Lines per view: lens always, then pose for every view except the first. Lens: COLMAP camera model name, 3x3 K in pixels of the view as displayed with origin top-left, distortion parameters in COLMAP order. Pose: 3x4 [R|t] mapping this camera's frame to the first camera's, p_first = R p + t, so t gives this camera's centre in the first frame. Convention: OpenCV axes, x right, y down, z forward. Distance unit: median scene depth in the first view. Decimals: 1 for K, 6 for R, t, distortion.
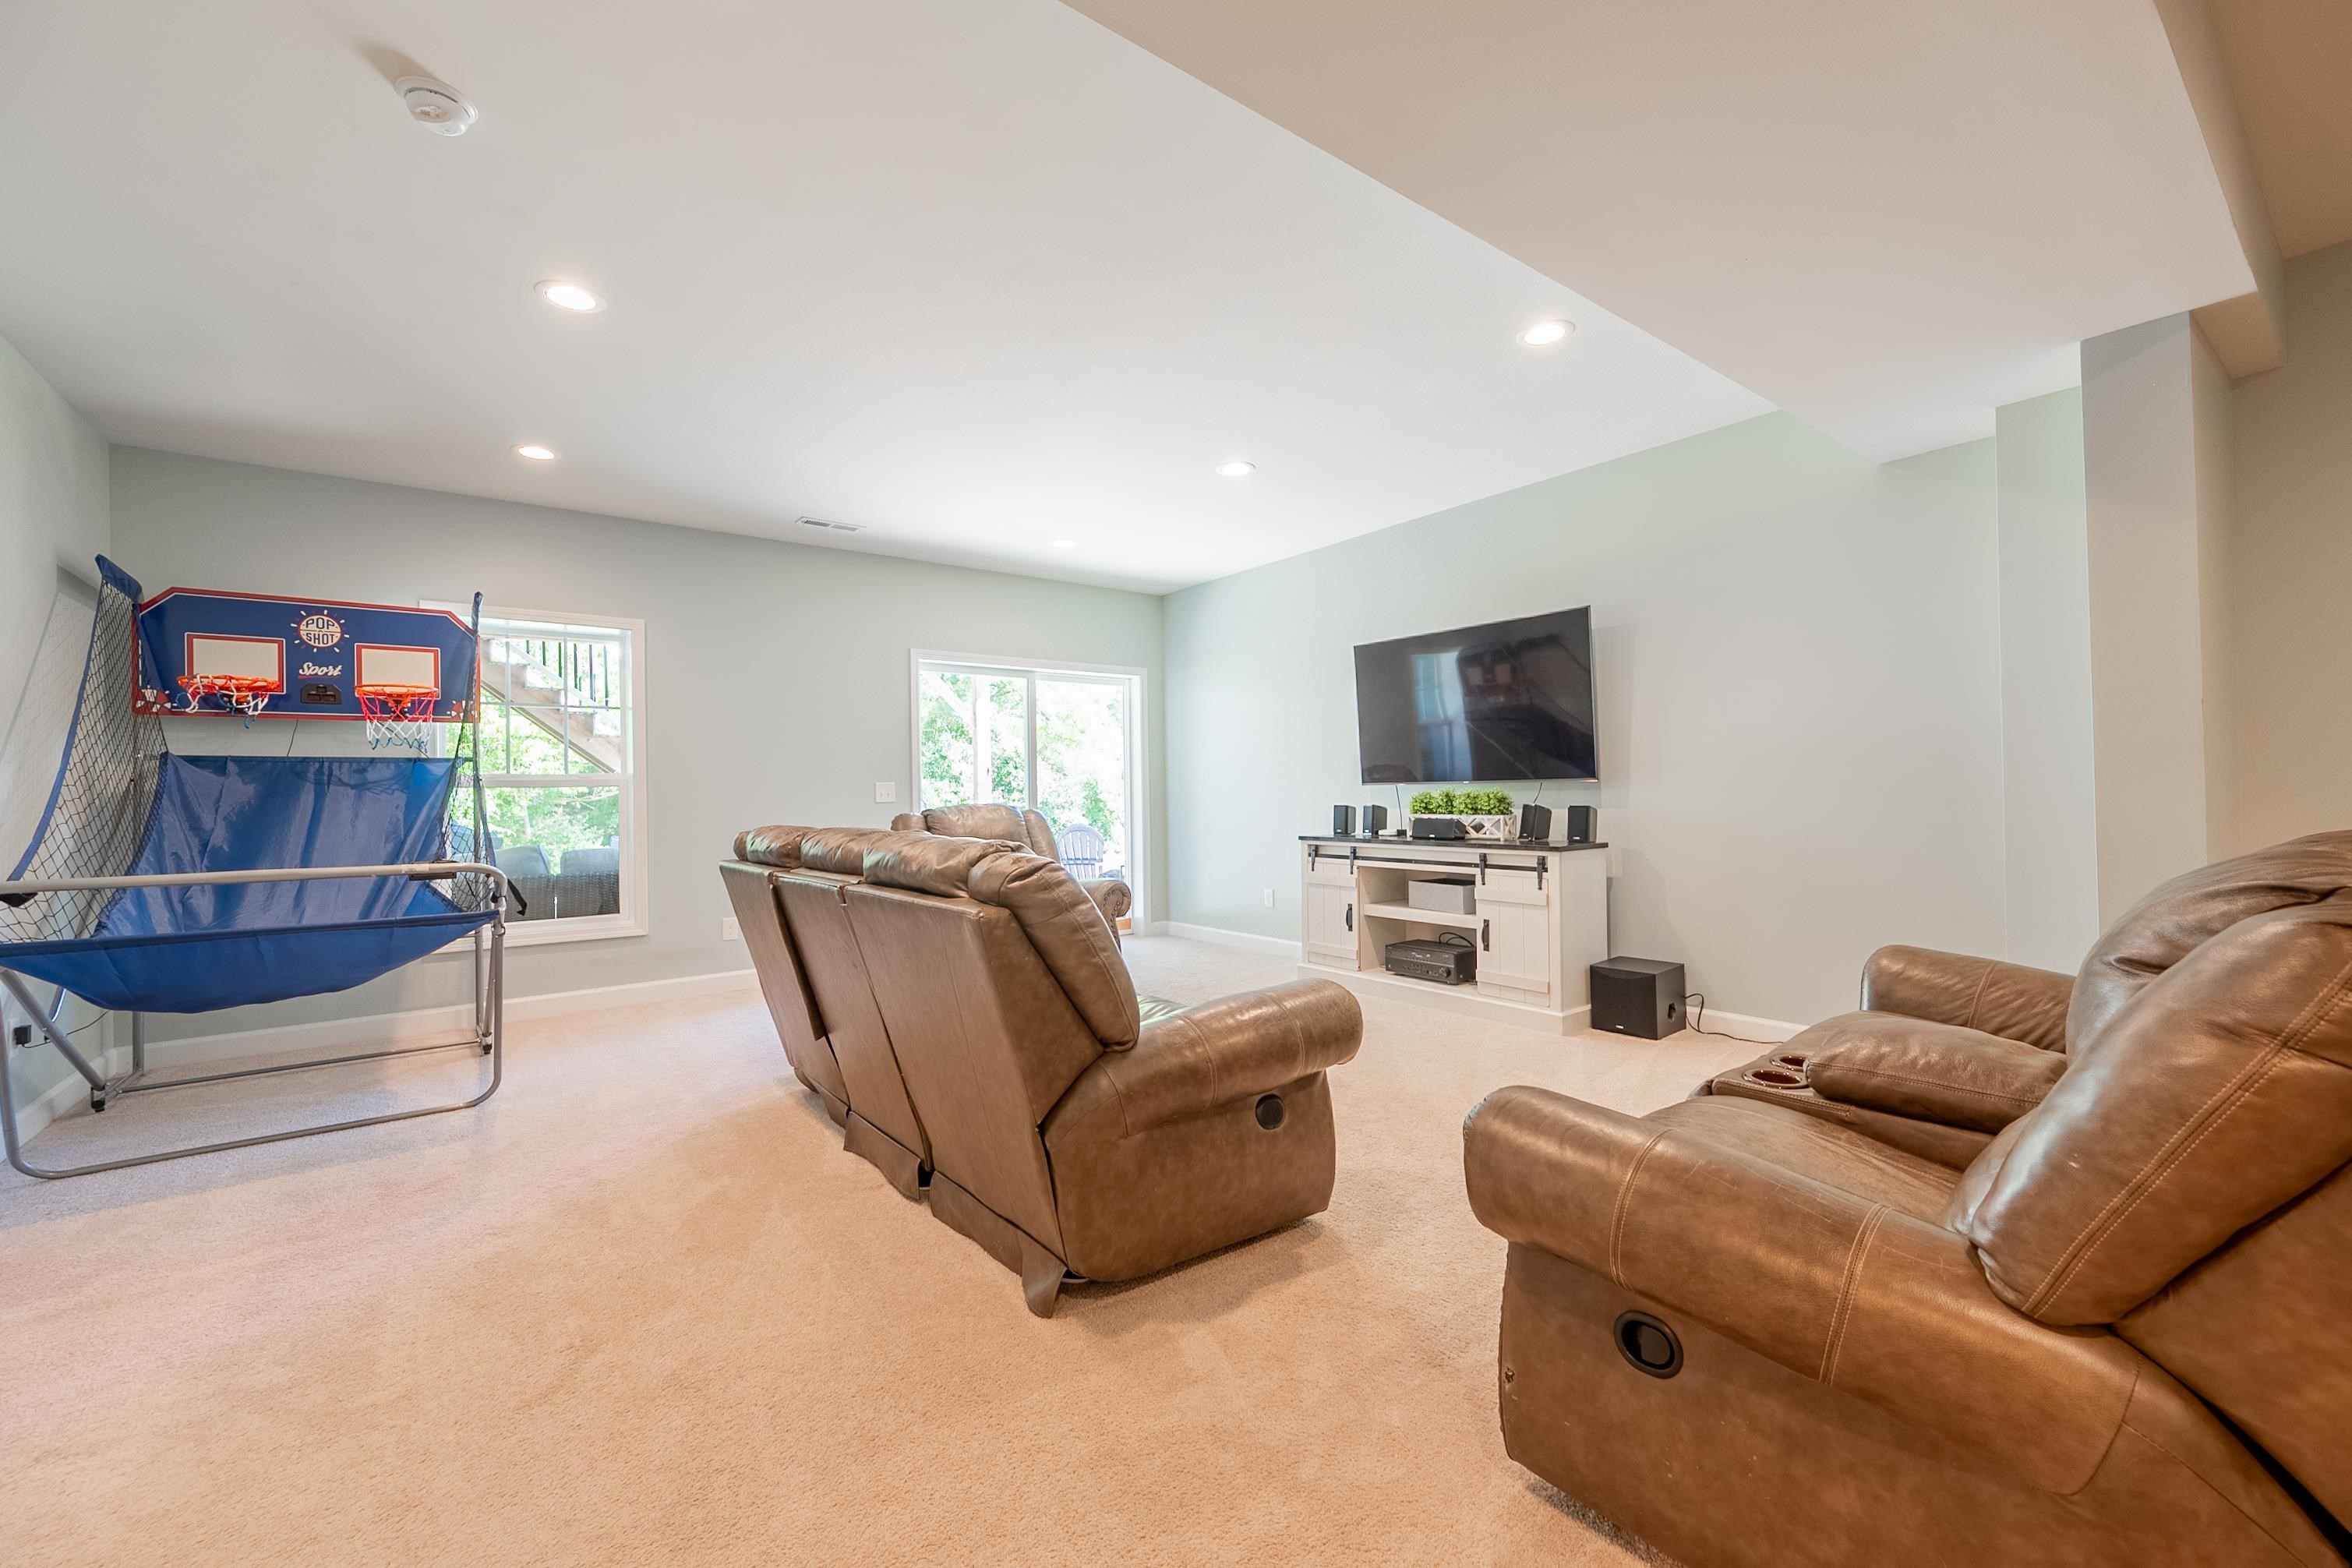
lens RADIAL K [[943.7, 0, 1177.0], [0, 943.7, 785.1], [0, 0, 1]] dist [-0.000417, -0.000014]
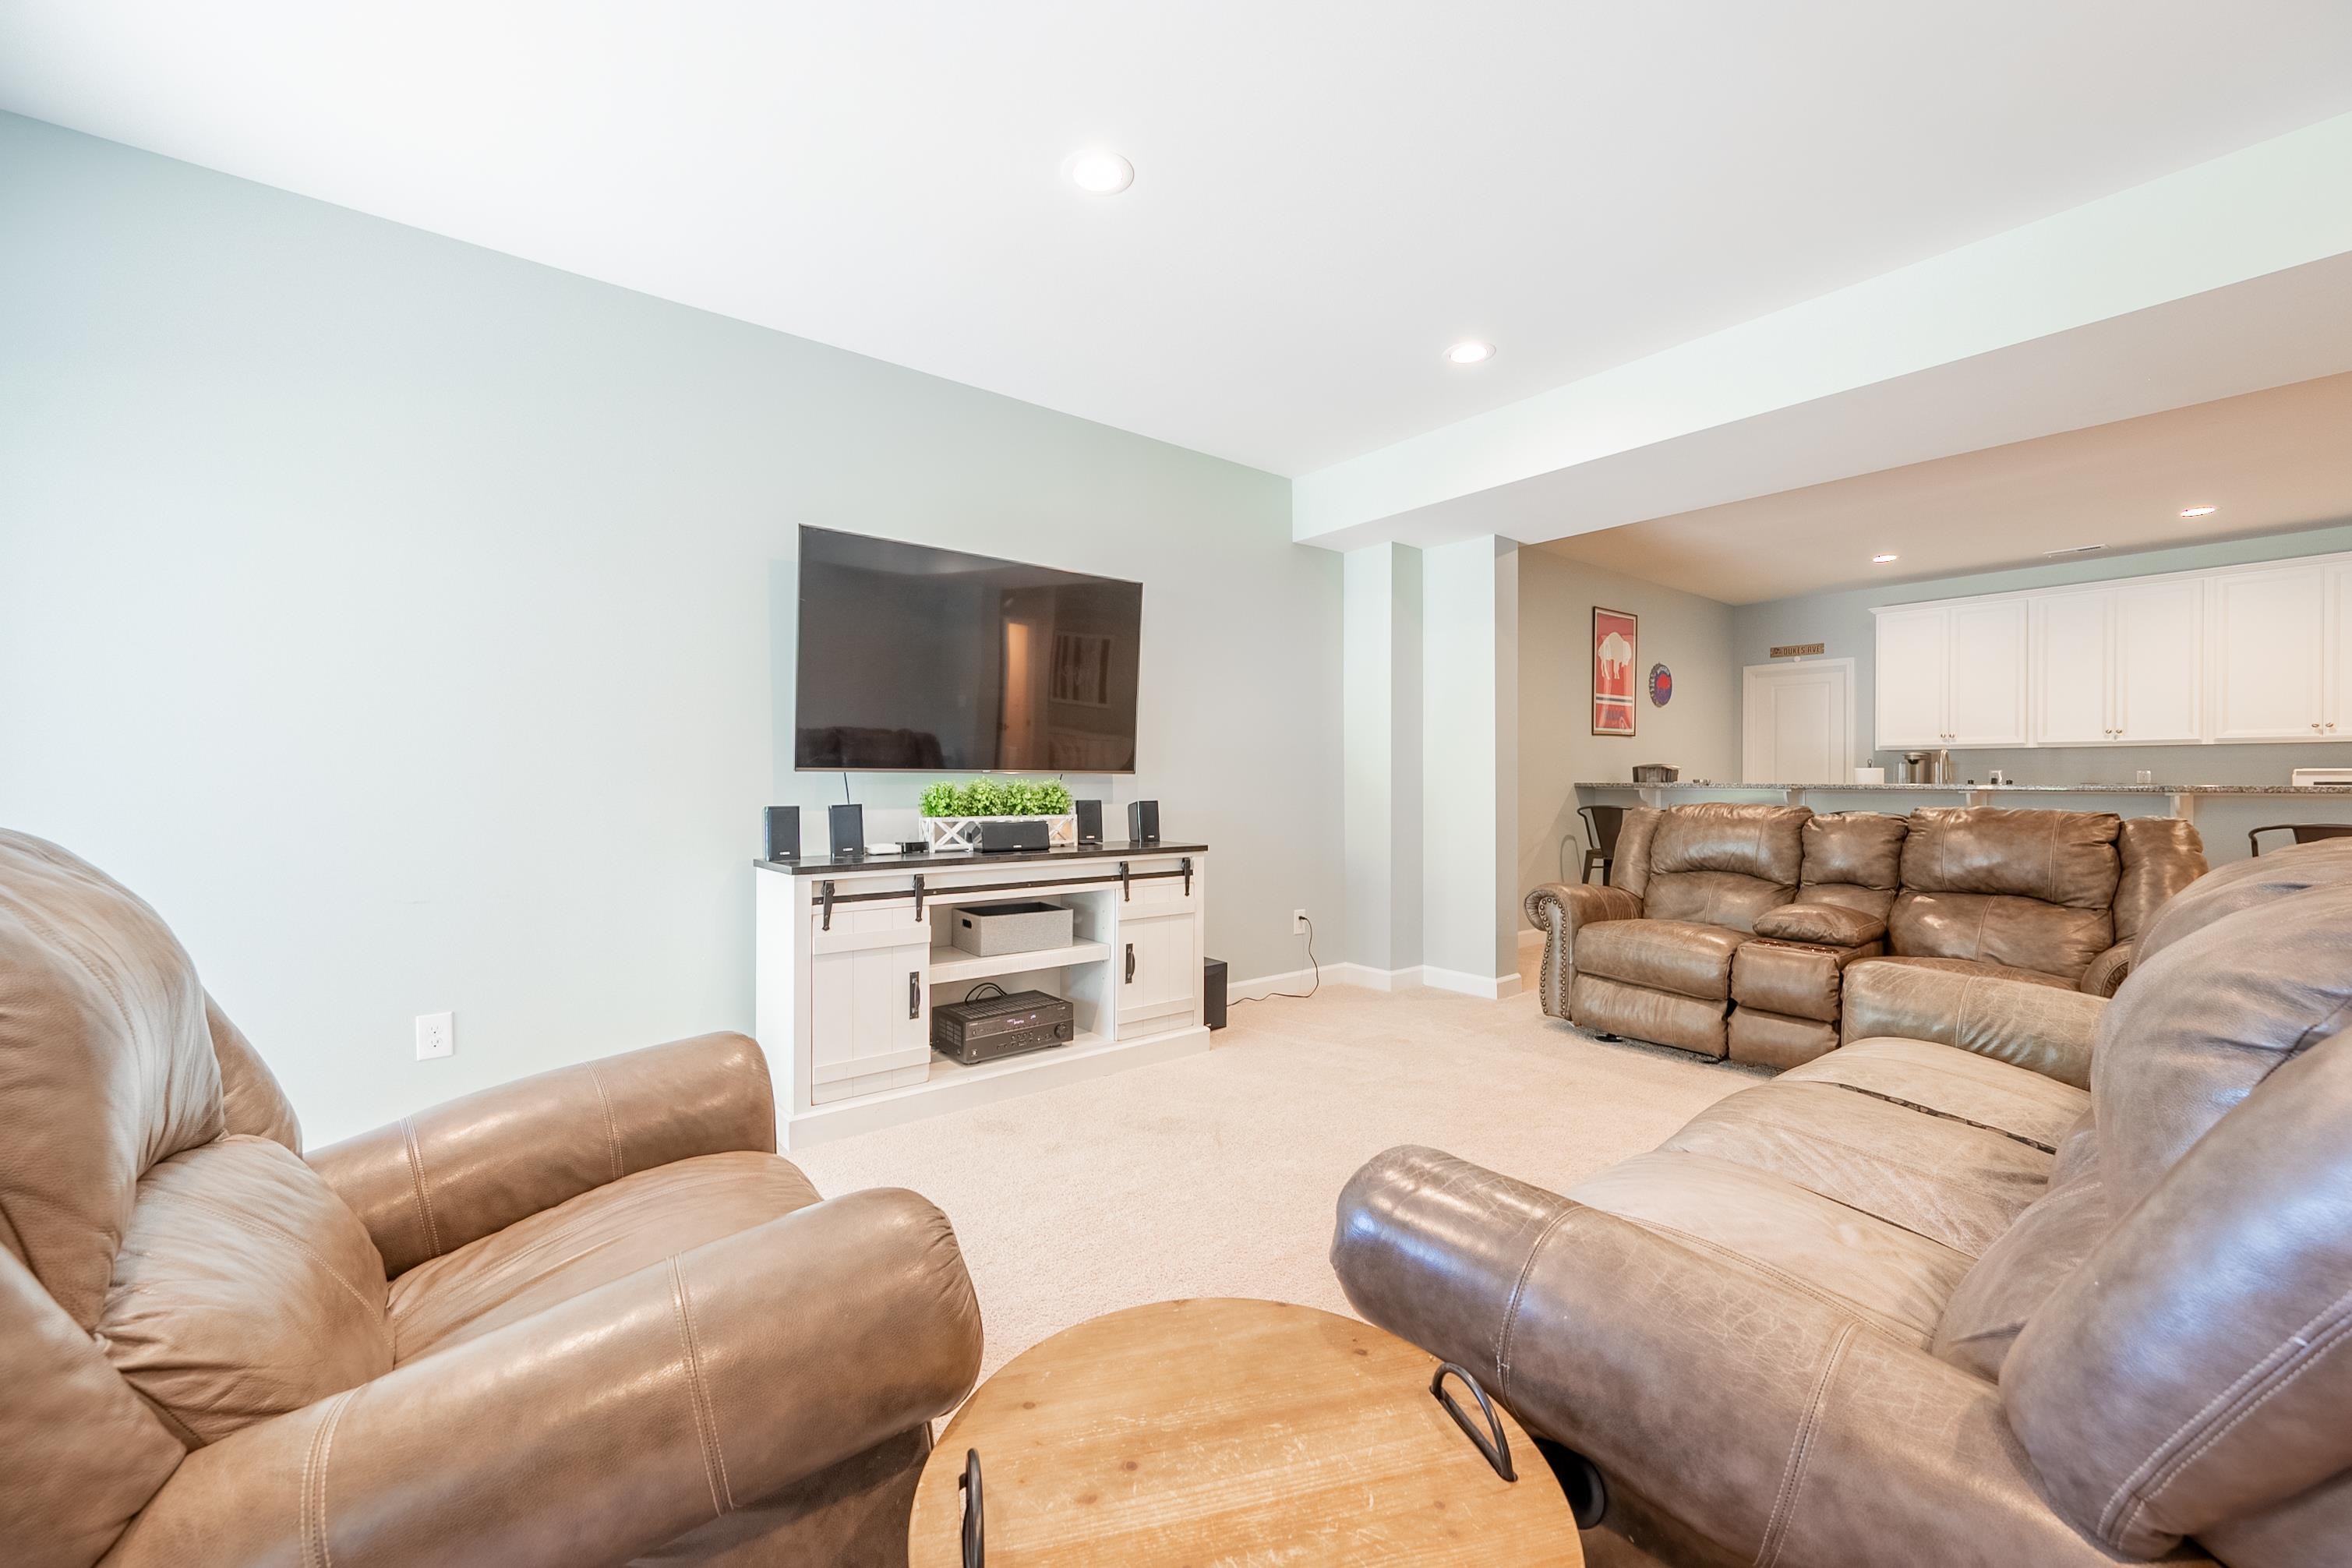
lens RADIAL K [[925.3, 0, 1176.0], [0, 925.3, 784.0], [0, 0, 1]] dist [0.000325, 0.000010]
pose [[-0.024183, 0.007620, 0.999679, -0.461762], [-0.010940, 0.999909, -0.007886, 0.012510], [-0.999648, -0.011127, -0.024098, 0.984680]]
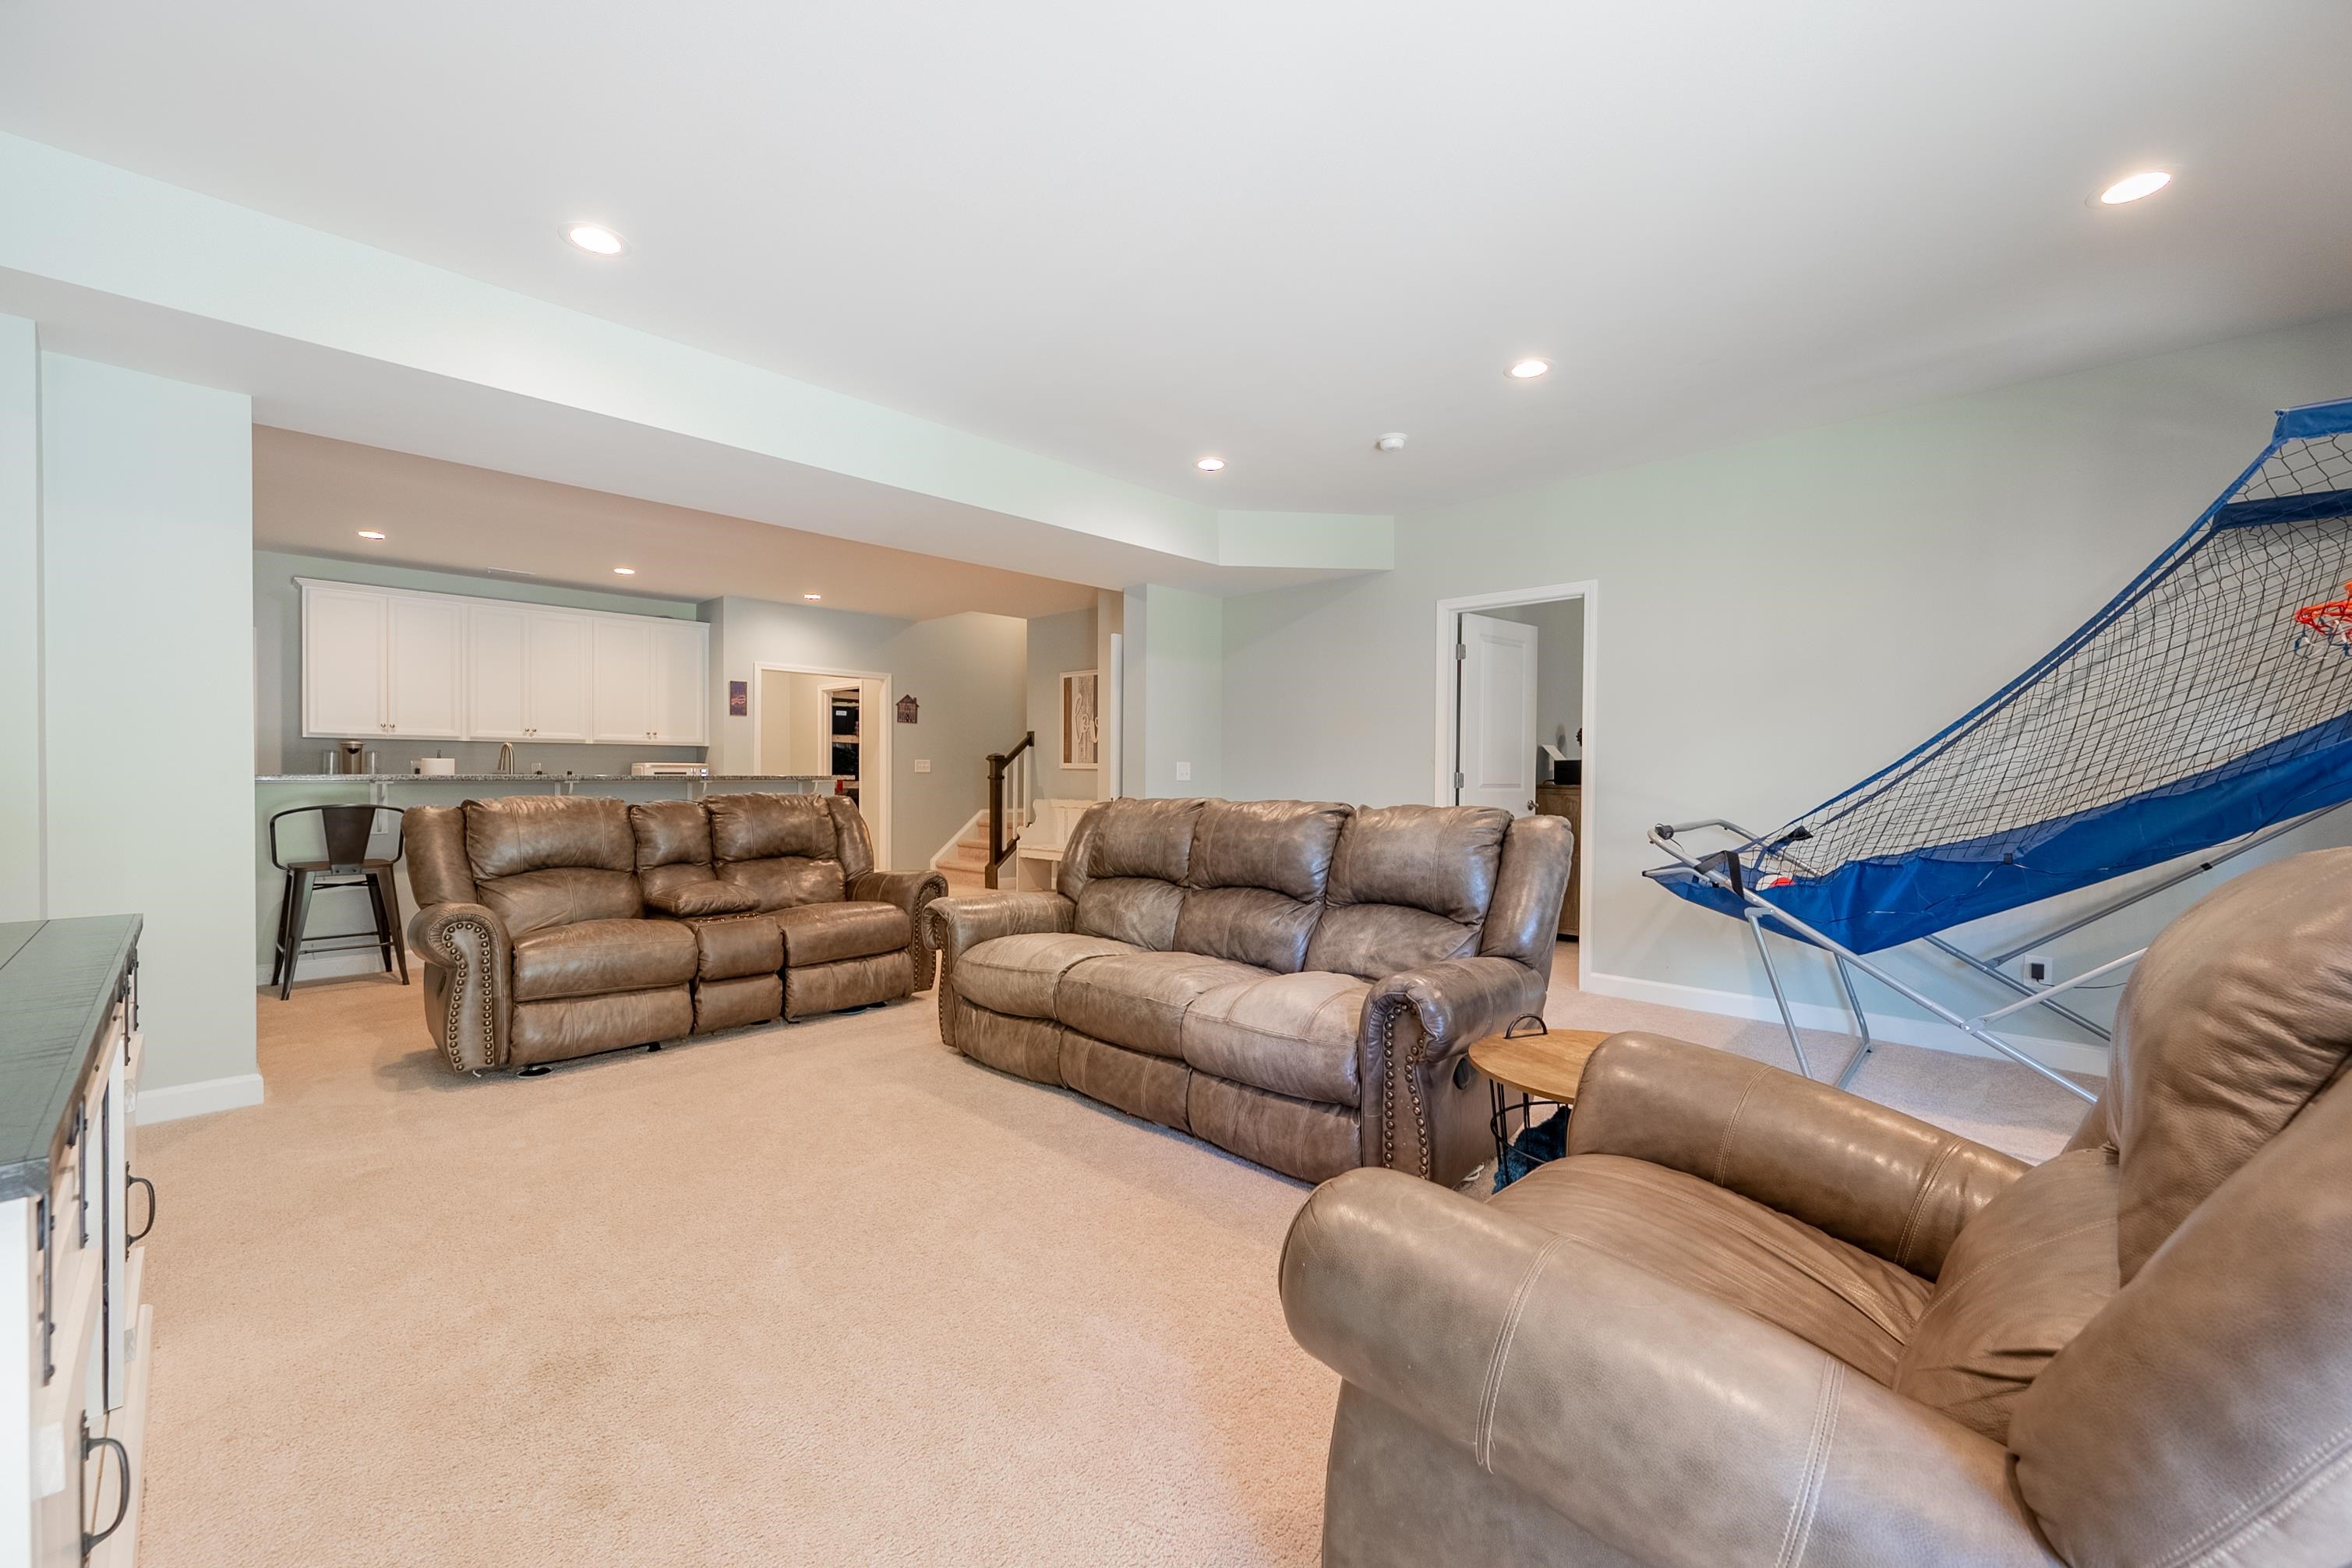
lens RADIAL K [[943.1, 0, 1170.9], [0, 943.1, 777.1], [0, 0, 1]] dist [0.000601, 0.000035]
pose [[-0.988750, 0.010591, -0.149205, 0.009693], [0.011211, 0.999932, -0.003317, 0.009997], [0.149160, -0.004952, -0.988801, 1.396512]]
